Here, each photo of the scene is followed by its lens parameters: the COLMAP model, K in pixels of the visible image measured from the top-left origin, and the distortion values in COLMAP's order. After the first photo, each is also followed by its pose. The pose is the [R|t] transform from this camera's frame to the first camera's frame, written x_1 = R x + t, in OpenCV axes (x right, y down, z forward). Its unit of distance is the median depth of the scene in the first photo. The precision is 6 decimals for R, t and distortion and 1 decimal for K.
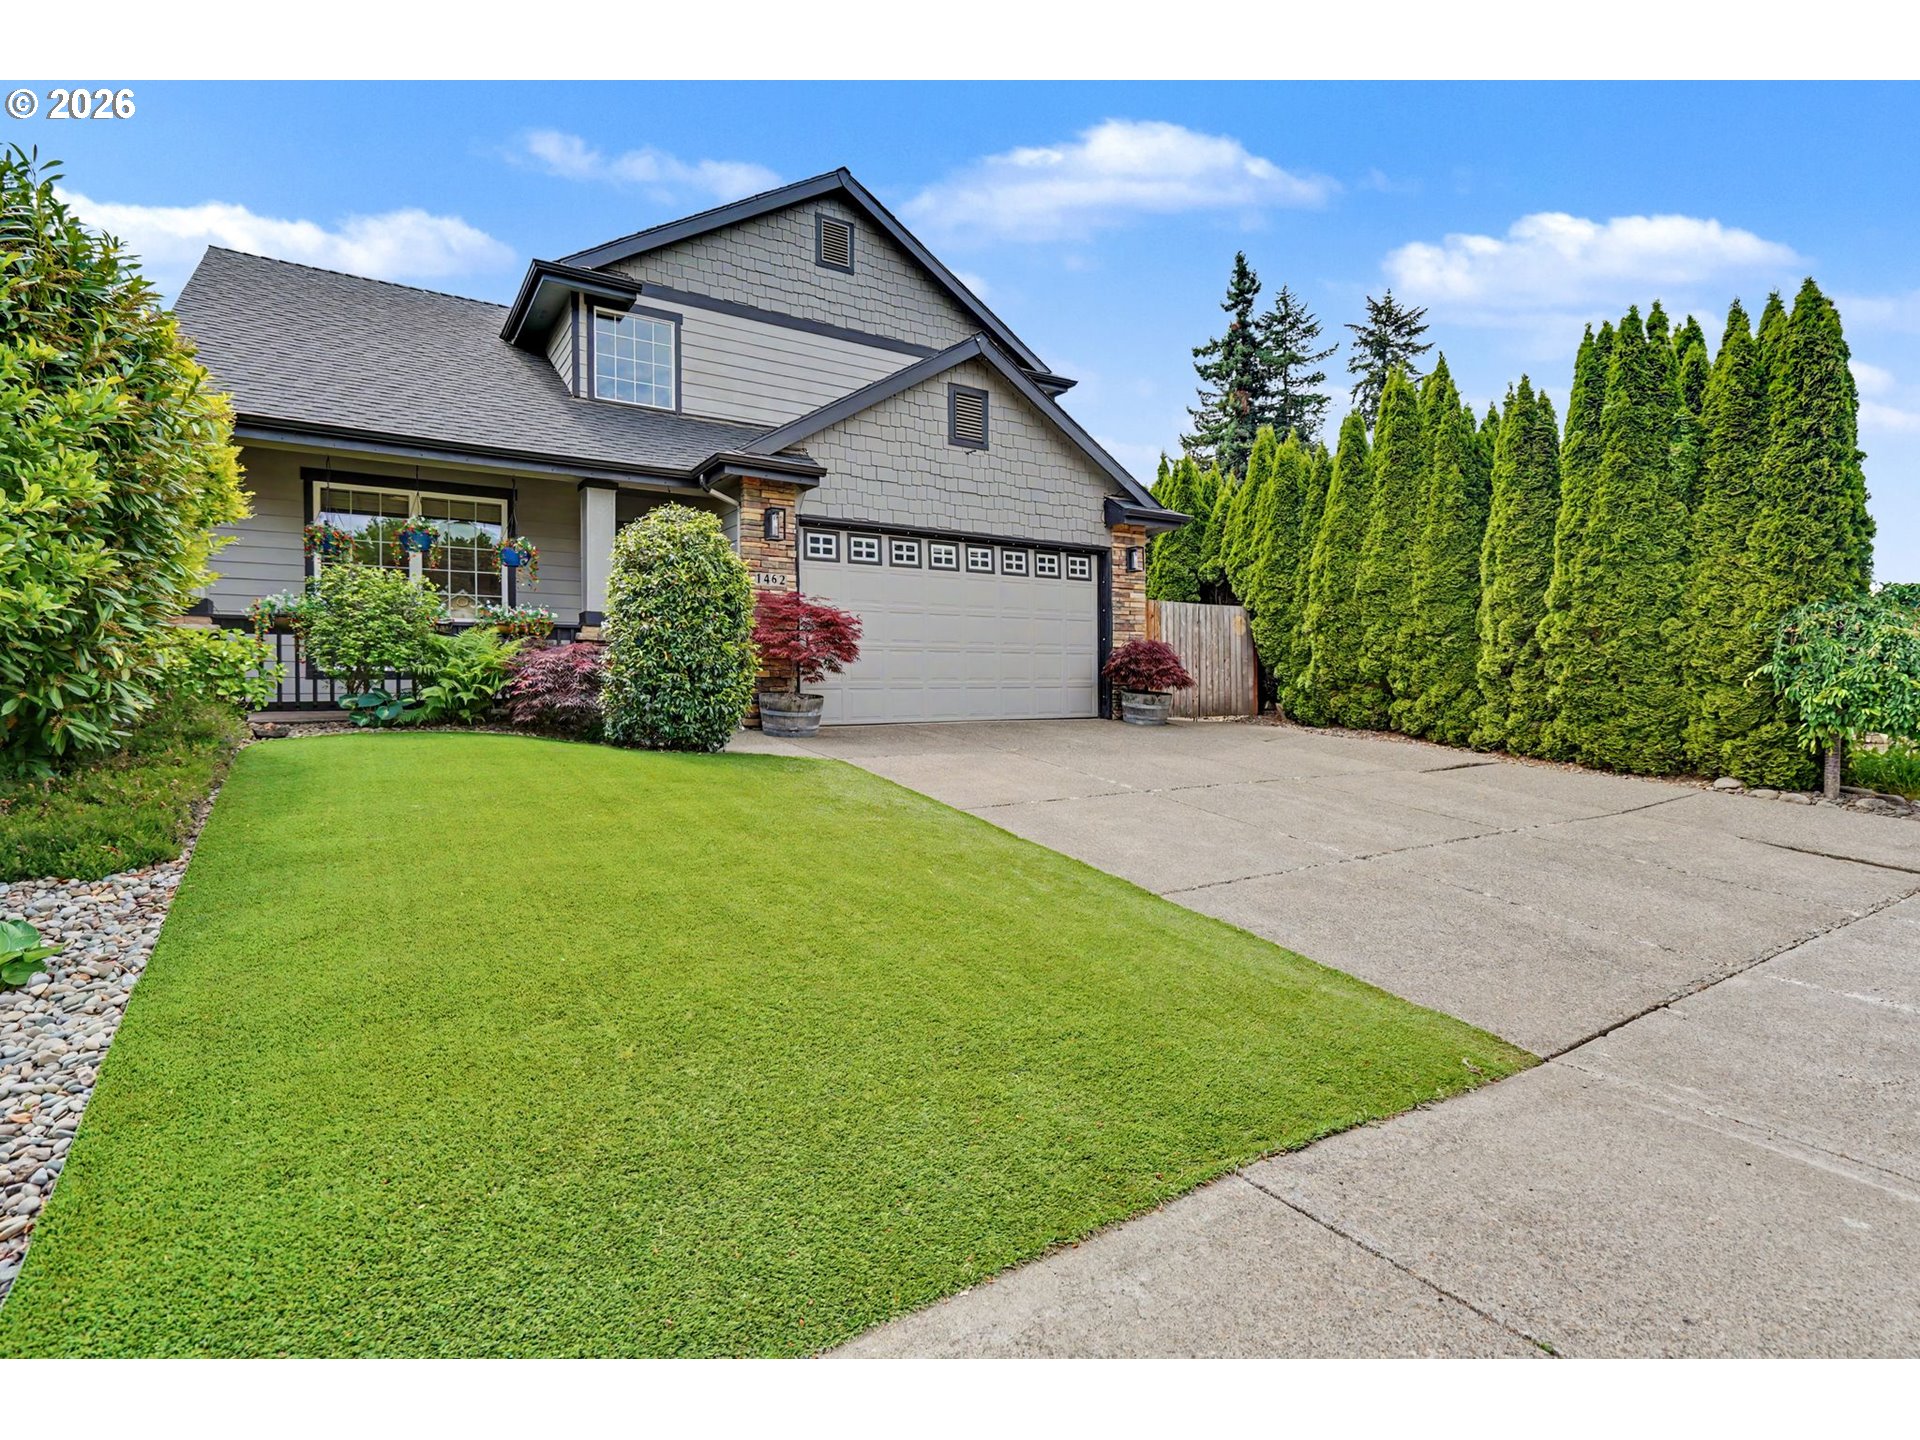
lens RADIAL K [[907.1, 0, 958.4], [0, 907.1, 694.6], [0, 0, 1]] dist [0.003922, 0.000197]
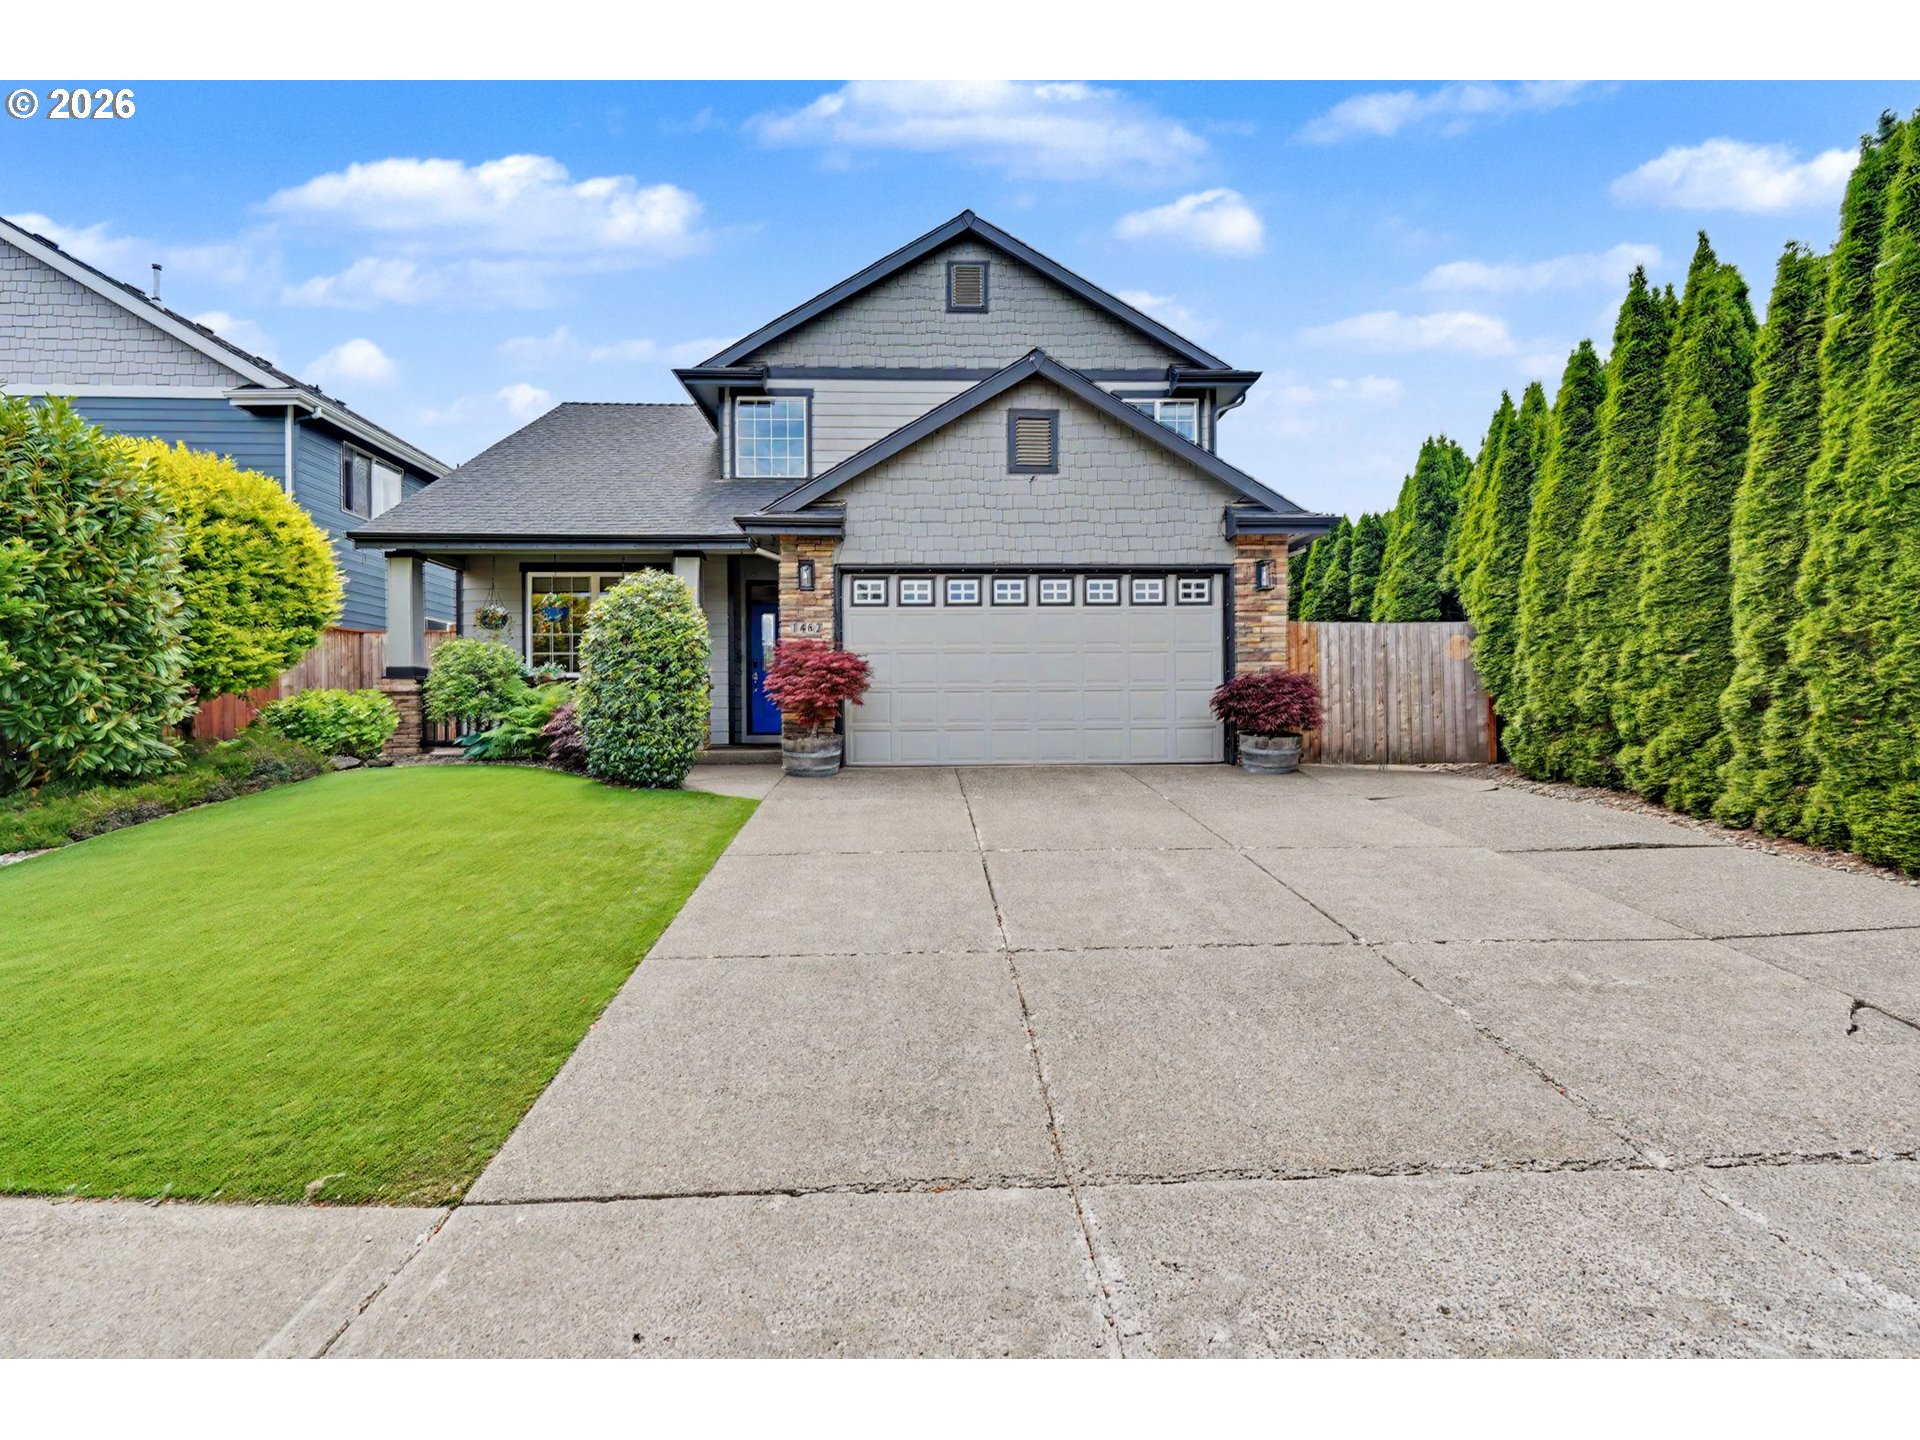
lens RADIAL K [[905.4, 0, 961.2], [0, 905.4, 724.1], [0, 0, 1]] dist [0.006513, 0.000444]
pose [[0.866194, -0.001107, -0.499707, 0.403078], [-0.001291, 0.999989, -0.004455, -0.007925], [0.499707, 0.004504, 0.866183, 0.143075]]
